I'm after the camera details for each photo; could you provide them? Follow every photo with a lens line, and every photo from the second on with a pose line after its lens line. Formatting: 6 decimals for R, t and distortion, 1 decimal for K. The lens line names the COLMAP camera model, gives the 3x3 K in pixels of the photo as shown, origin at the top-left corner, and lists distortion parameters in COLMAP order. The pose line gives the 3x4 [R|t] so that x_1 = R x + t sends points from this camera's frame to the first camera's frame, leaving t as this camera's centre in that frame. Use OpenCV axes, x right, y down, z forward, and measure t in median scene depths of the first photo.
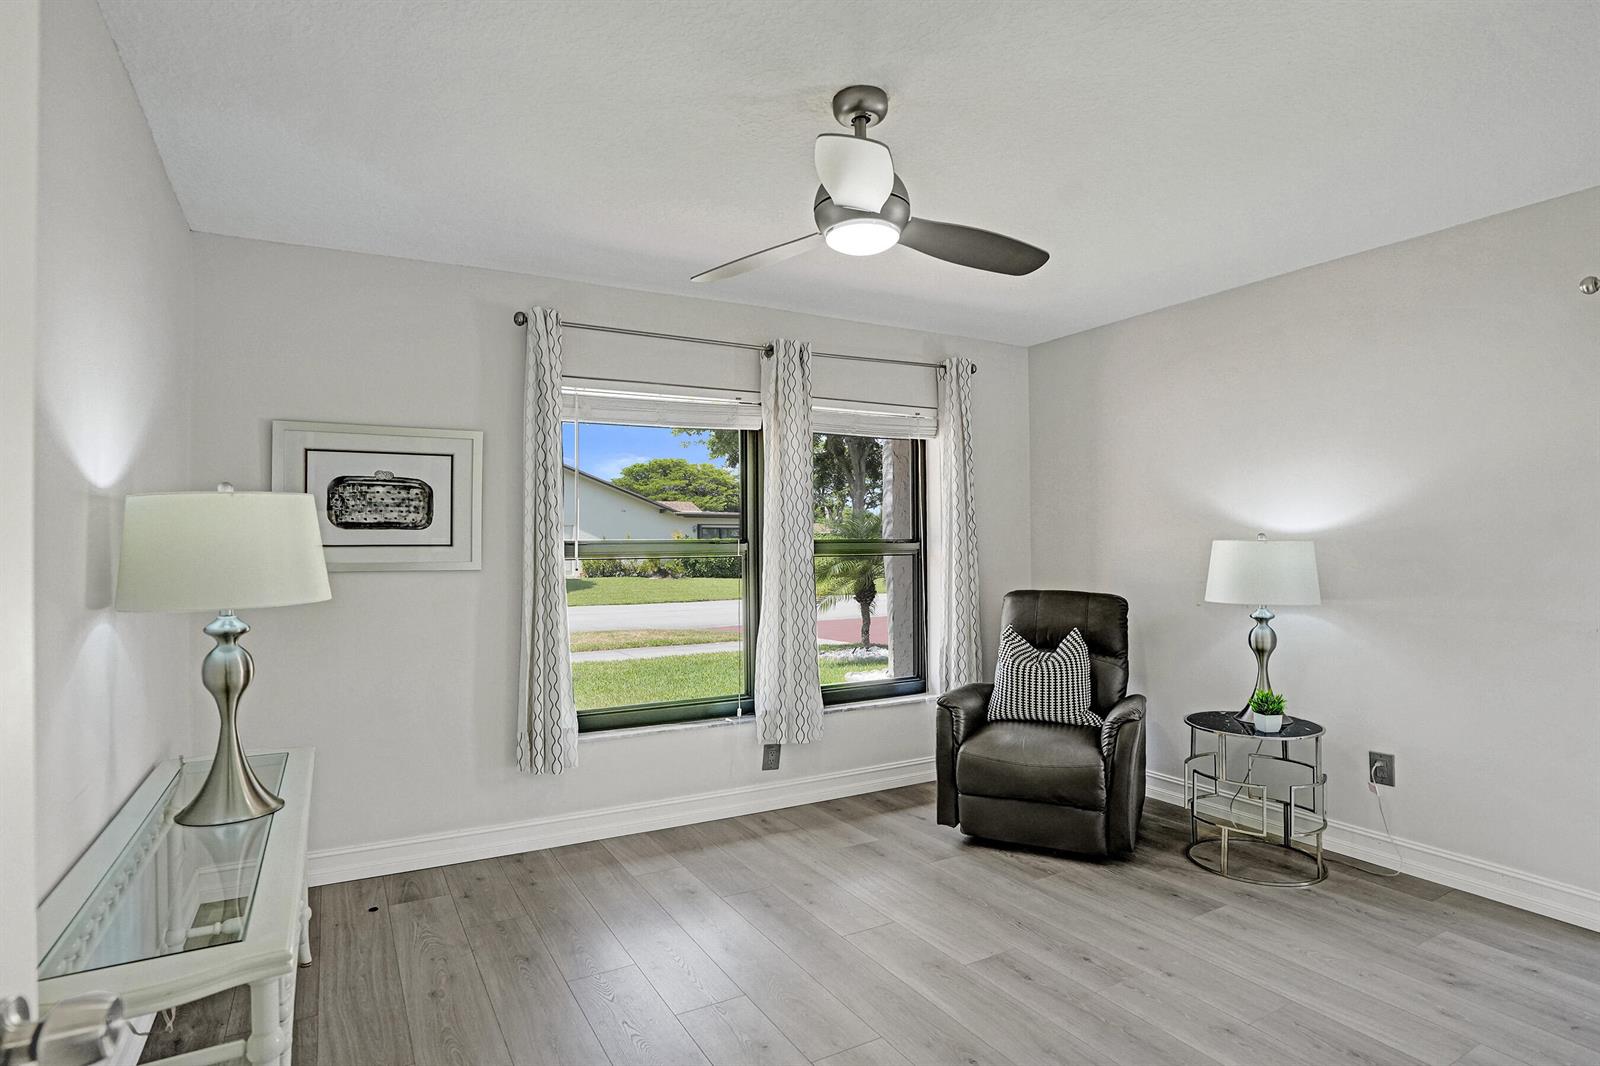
lens RADIAL K [[831.5, 0, 797.9], [0, 831.5, 532.1], [0, 0, 1]] dist [-0.084546, 0.038503]
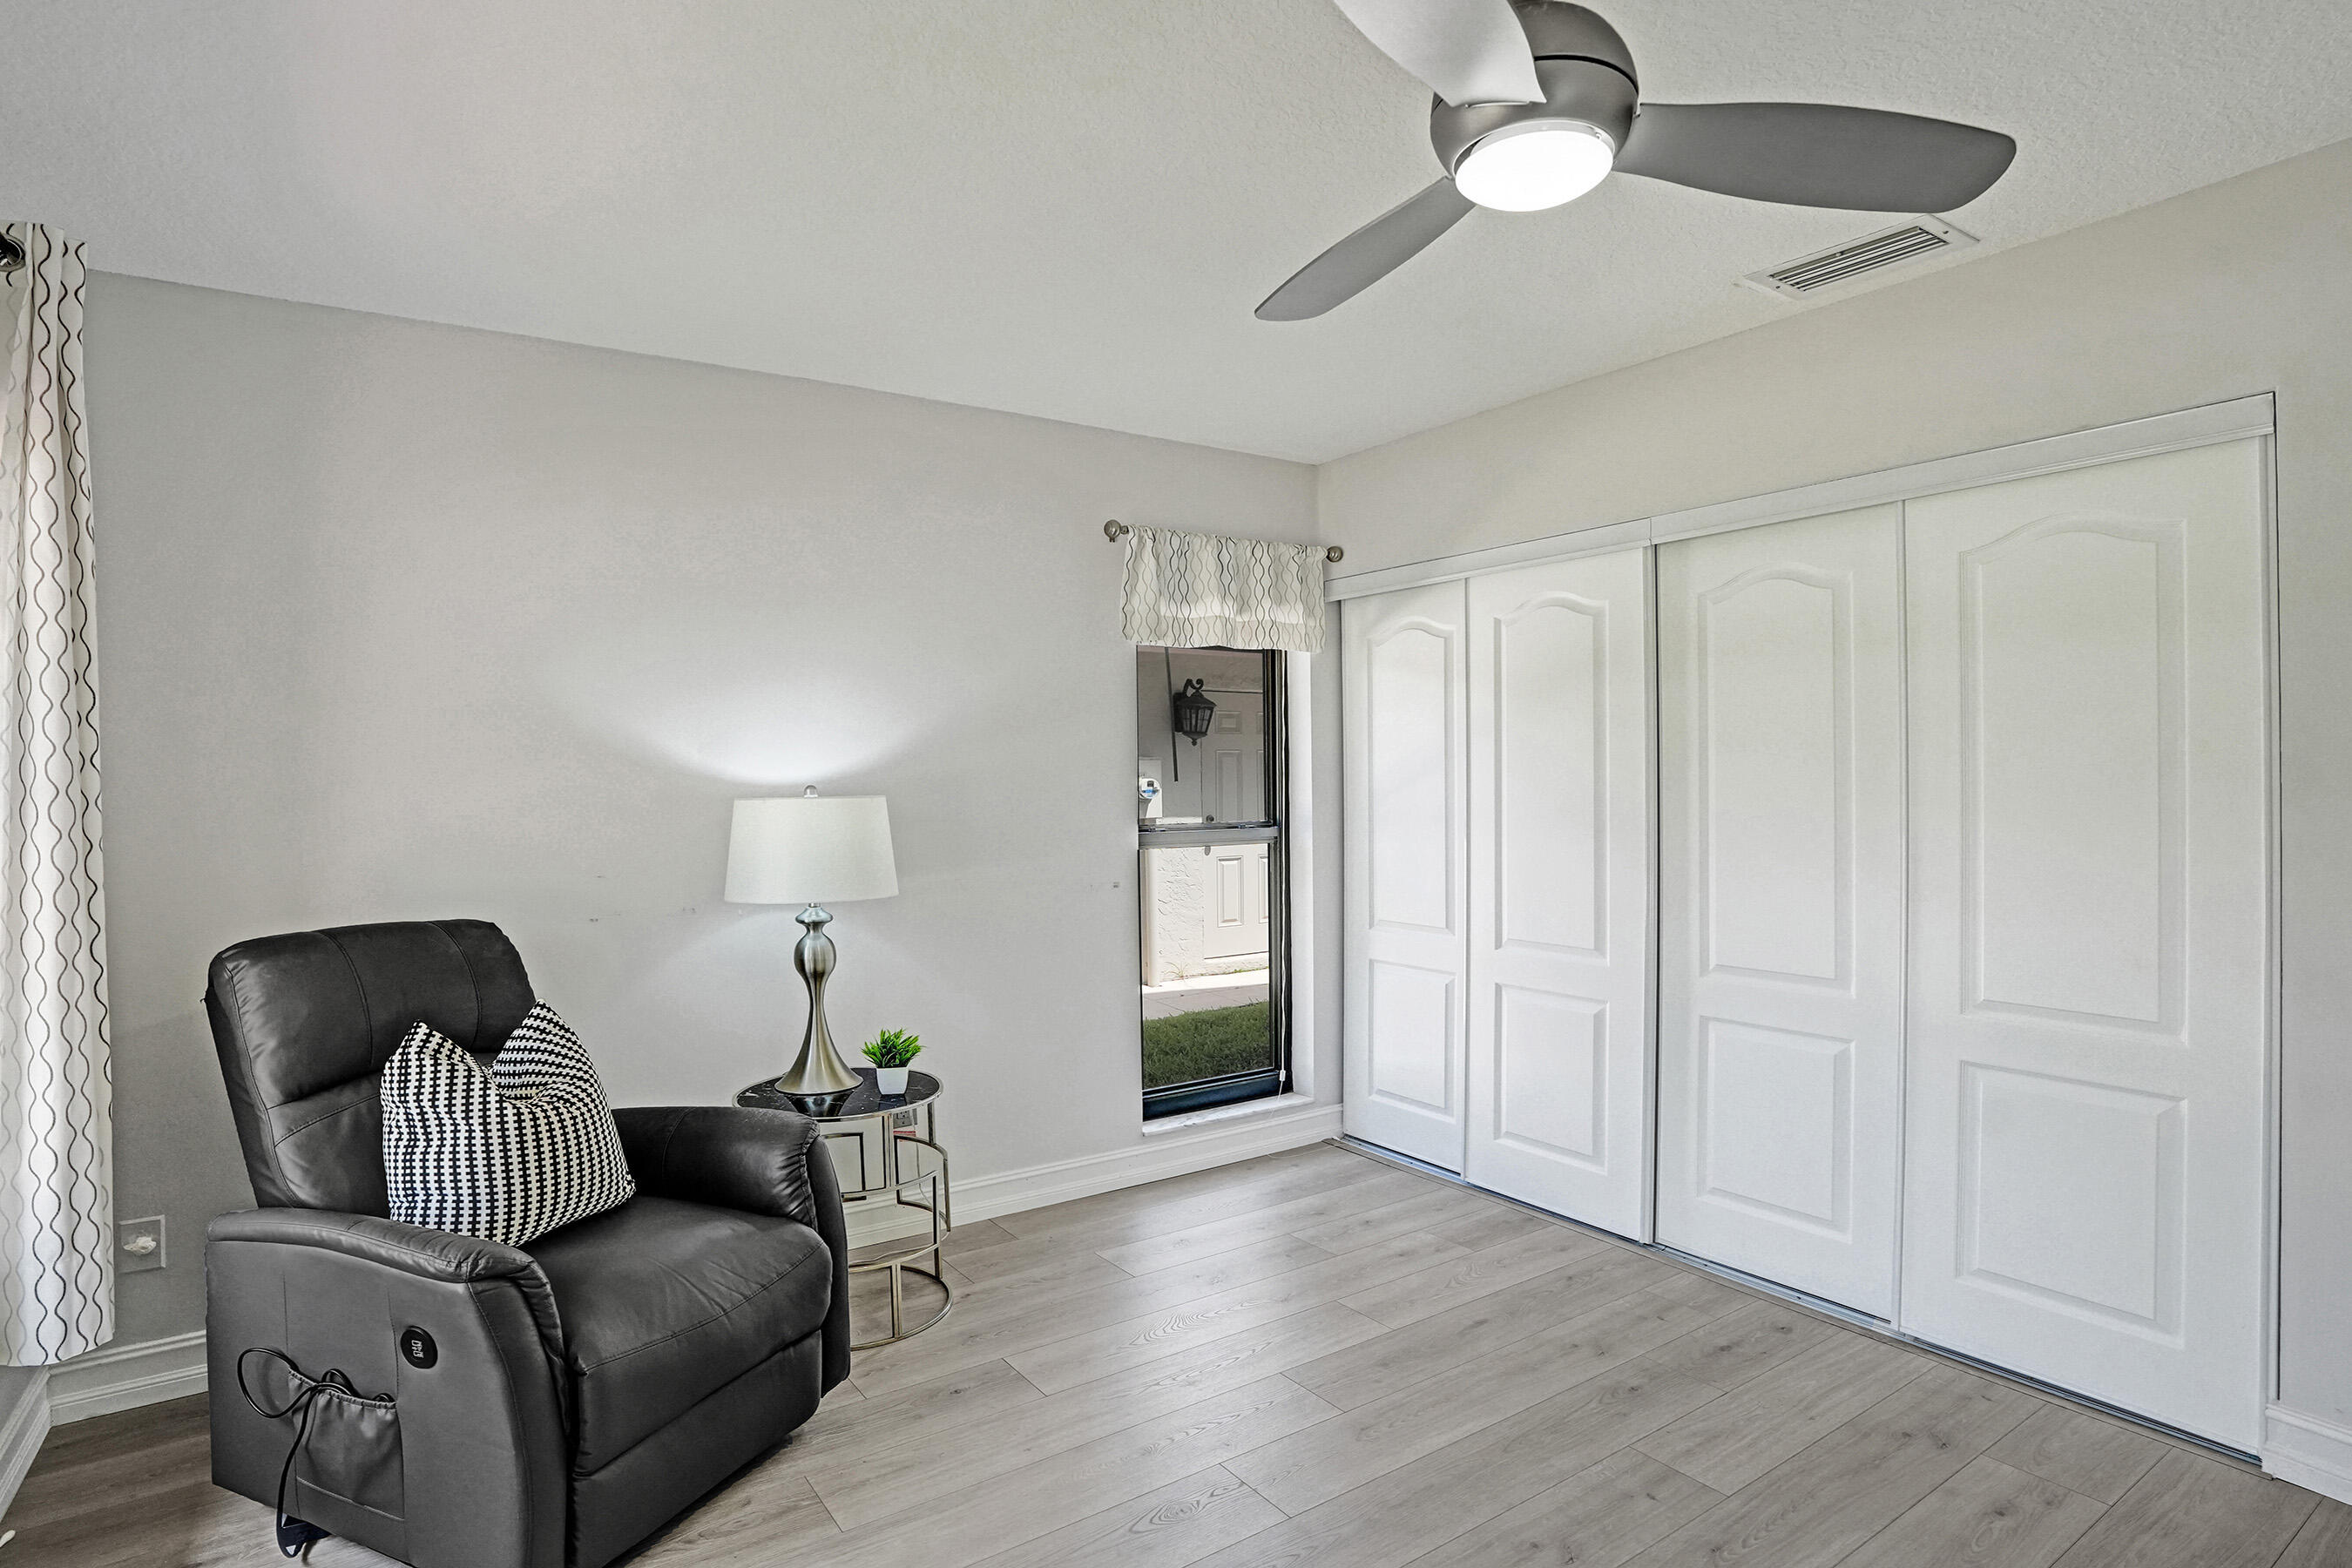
lens RADIAL K [[1222.3, 0, 1172.9], [0, 1222.3, 782.7], [0, 0, 1]] dist [-0.084546, 0.038503]
pose [[-0.083944, -0.008772, 0.996432, -0.424144], [-0.019380, 0.999786, 0.007169, -0.015526], [-0.996282, -0.018709, -0.084096, 0.899797]]
